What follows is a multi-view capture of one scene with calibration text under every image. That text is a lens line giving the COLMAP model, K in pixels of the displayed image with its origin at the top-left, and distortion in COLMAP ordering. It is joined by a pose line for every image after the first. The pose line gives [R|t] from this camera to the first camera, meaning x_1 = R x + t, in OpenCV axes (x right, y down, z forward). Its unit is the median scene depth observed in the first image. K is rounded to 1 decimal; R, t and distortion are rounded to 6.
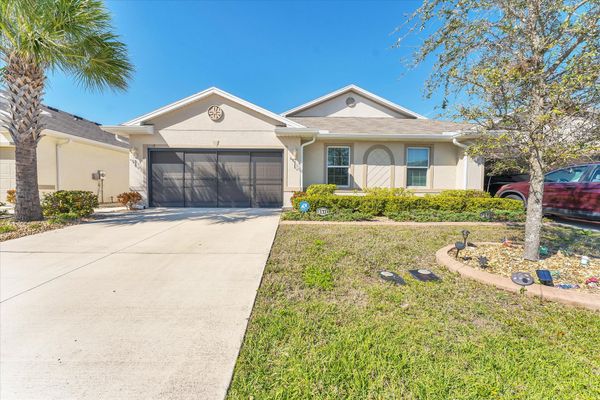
lens RADIAL K [[246.0, 0, 300.0], [0, 246.0, 200.0], [0, 0, 1]] dist [-0.000245, 0.000067]
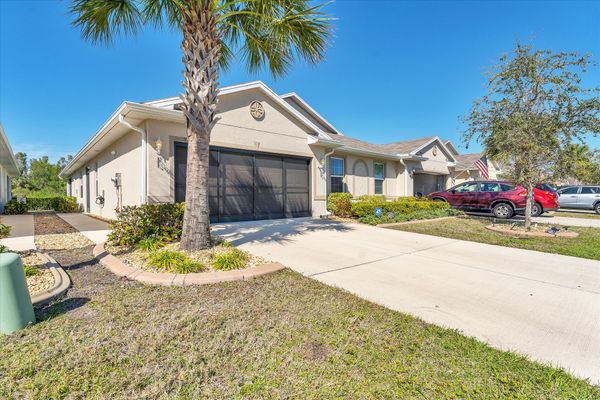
lens RADIAL K [[309.9, 0, 300.0], [0, 309.9, 200.0], [0, 0, 1]] dist [0.000522, 0.000032]
pose [[0.740041, -0.018437, 0.672309, -0.931655], [0.041679, 0.998960, -0.018483, -0.013424], [-0.671269, 0.041699, 0.740040, 0.110037]]
